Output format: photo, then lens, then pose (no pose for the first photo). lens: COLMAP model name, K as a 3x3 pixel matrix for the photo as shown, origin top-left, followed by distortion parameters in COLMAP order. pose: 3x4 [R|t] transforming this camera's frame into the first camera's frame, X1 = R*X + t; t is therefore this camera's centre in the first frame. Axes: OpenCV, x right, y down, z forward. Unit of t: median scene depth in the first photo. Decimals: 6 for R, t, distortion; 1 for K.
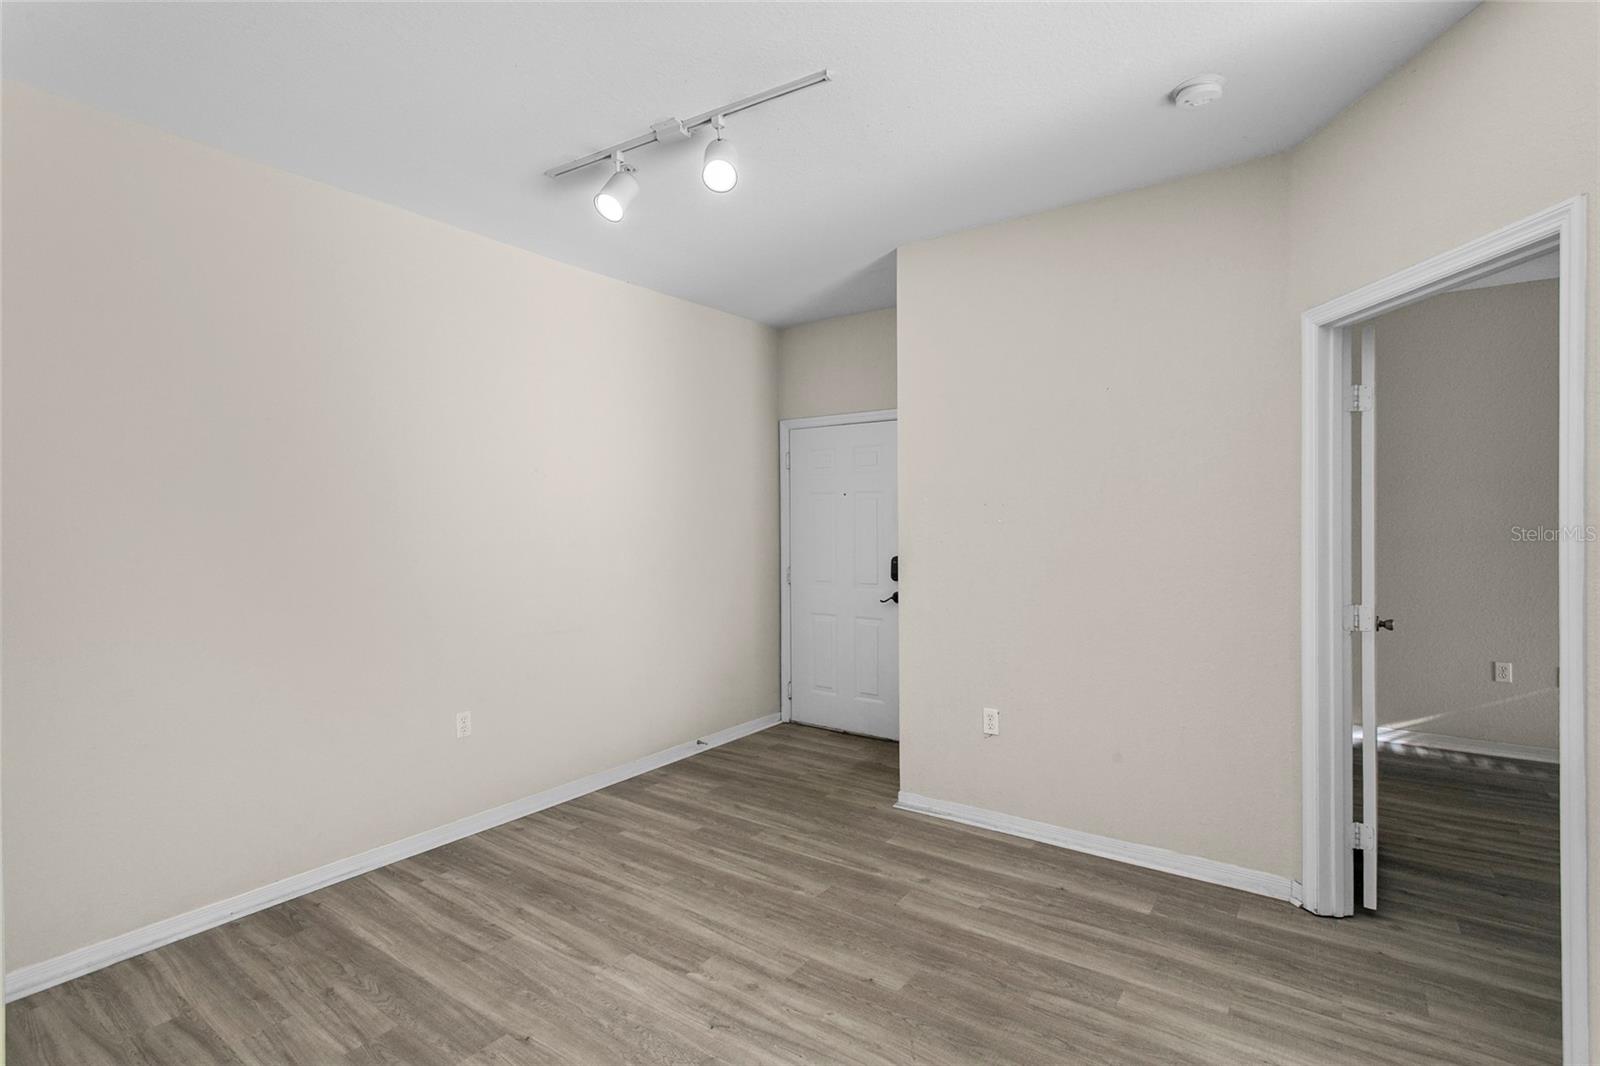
lens RADIAL K [[765.9, 0, 797.5], [0, 765.9, 527.0], [0, 0, 1]] dist [0.003295, 0.000854]
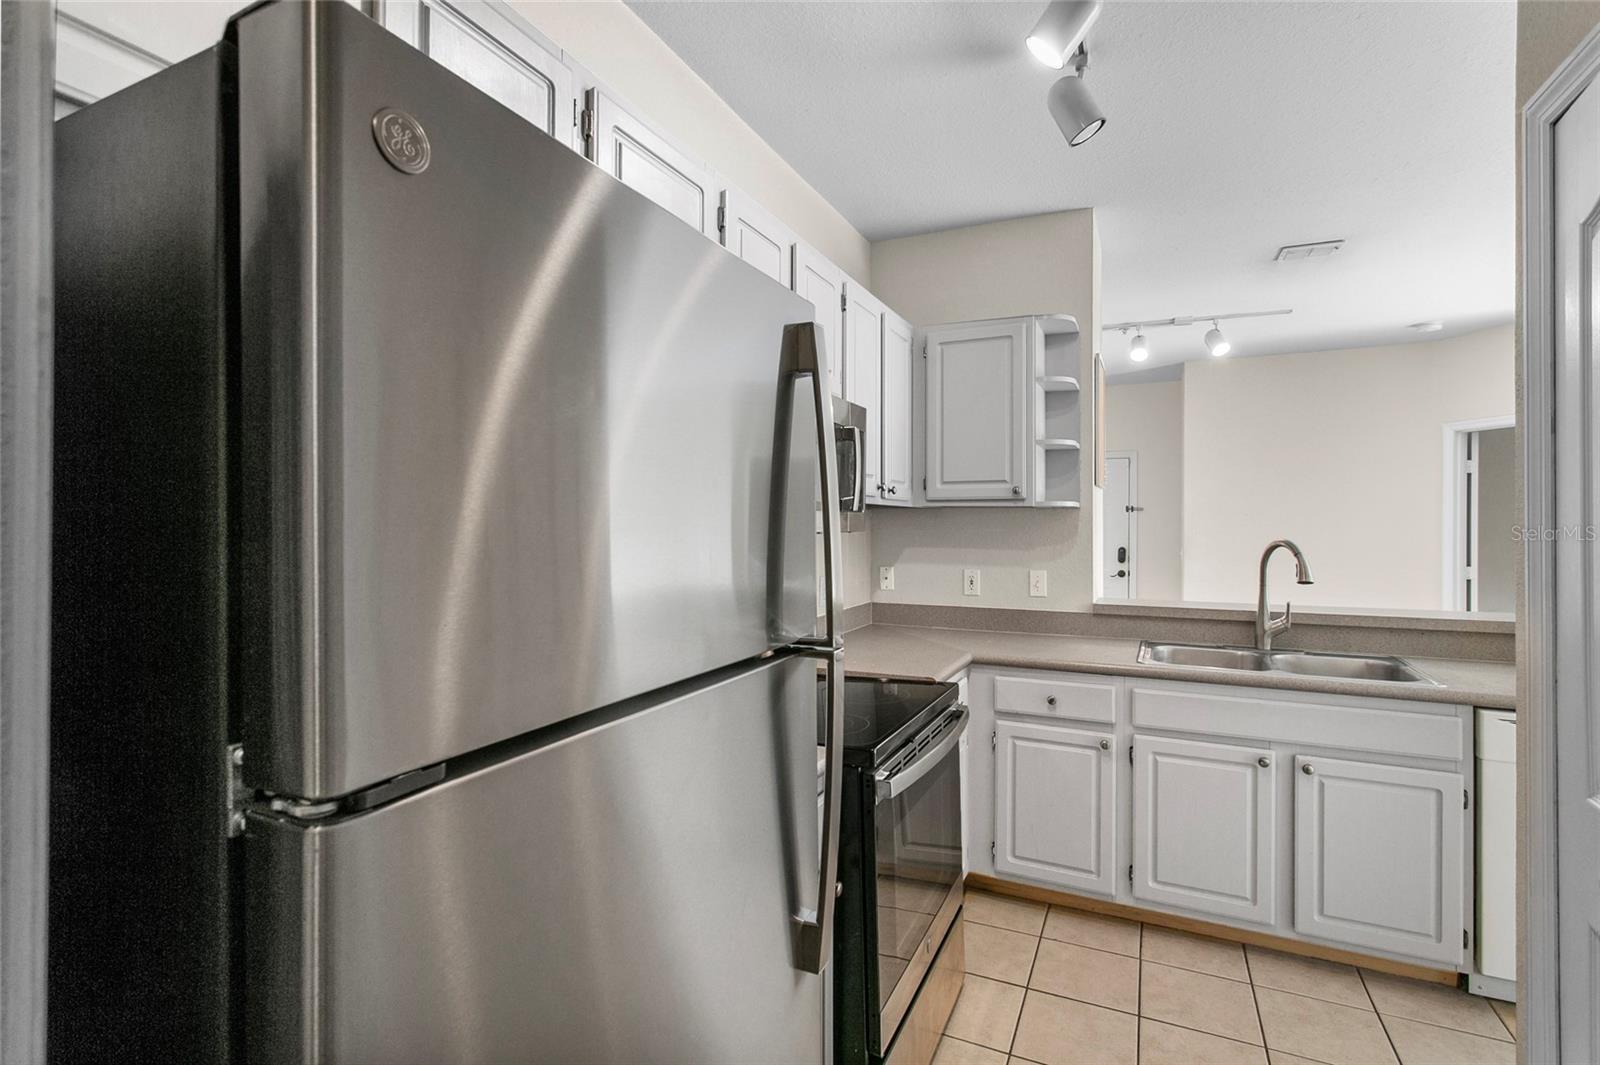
lens RADIAL K [[765.9, 0, 799.8], [0, 765.9, 529.9], [0, 0, 1]] dist [0.003295, 0.000854]
pose [[0.980439, 0.008726, 0.196628, -1.116615], [-0.007640, 0.999951, -0.006283, 0.025484], [-0.196673, 0.004658, 0.980458, -0.528263]]
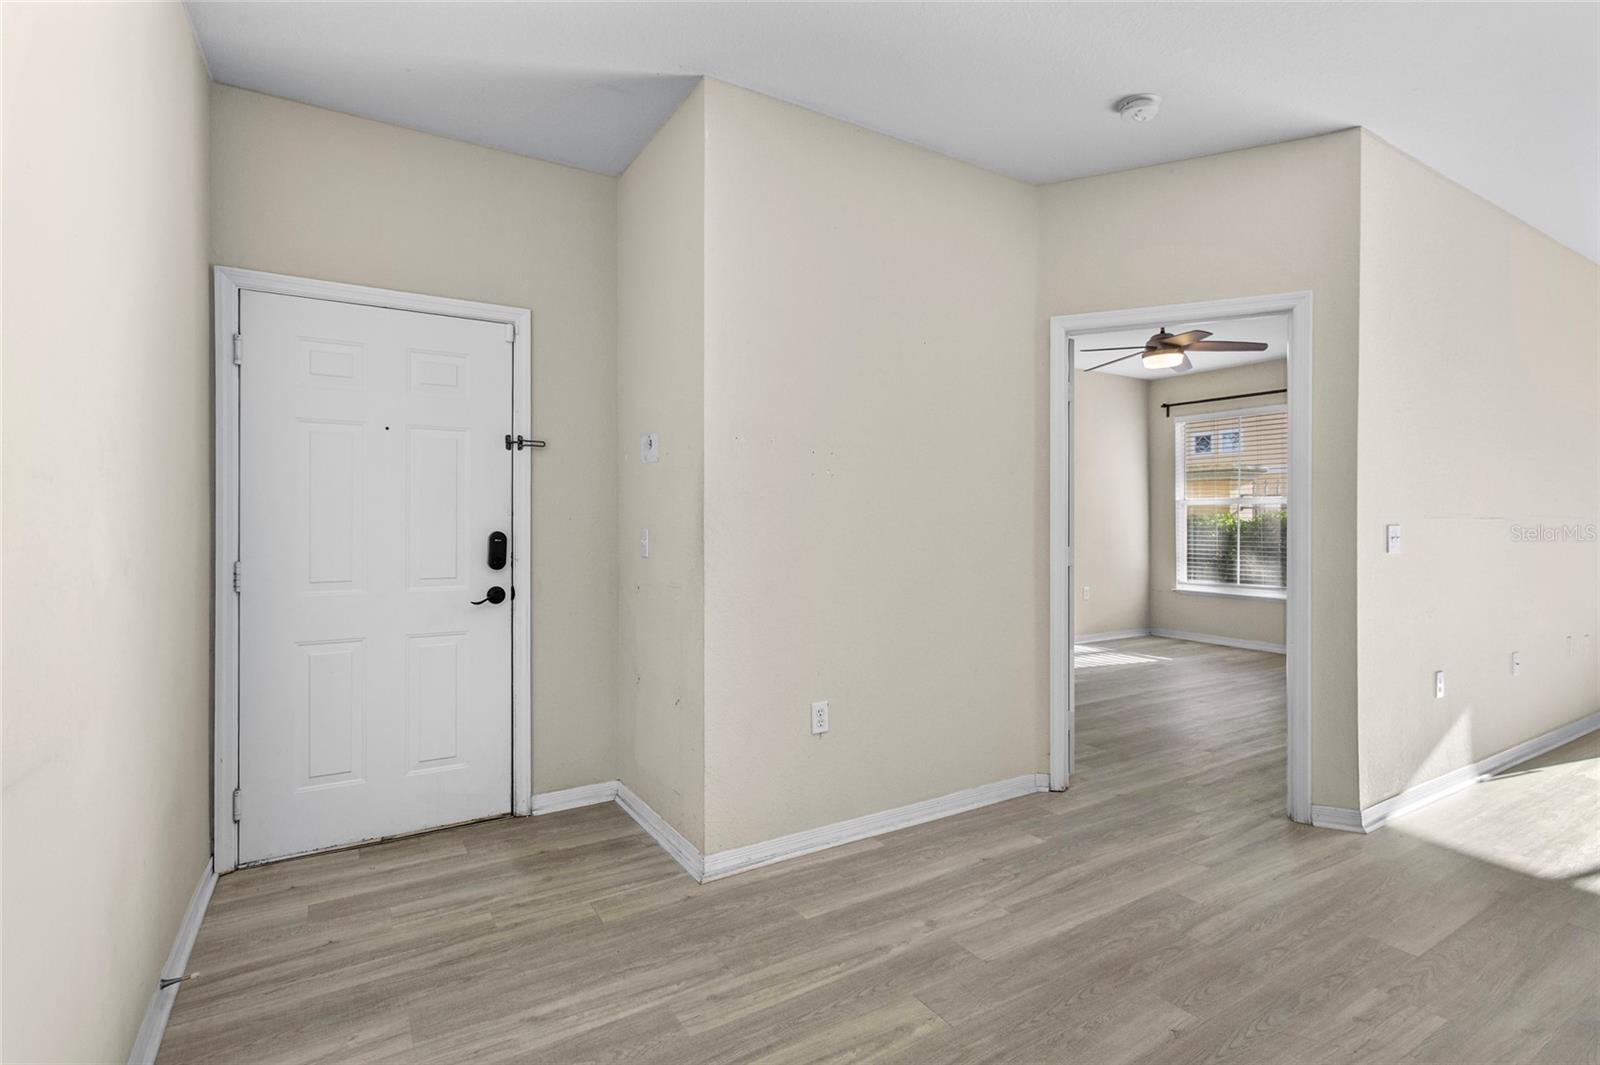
lens RADIAL K [[765.9, 0, 803.6], [0, 765.9, 525.5], [0, 0, 1]] dist [0.003295, 0.000854]
pose [[0.371977, 0.006828, 0.928217, -0.520345], [0.005066, 0.999943, -0.009386, 0.055760], [-0.928228, 0.008194, 0.371921, 0.712157]]
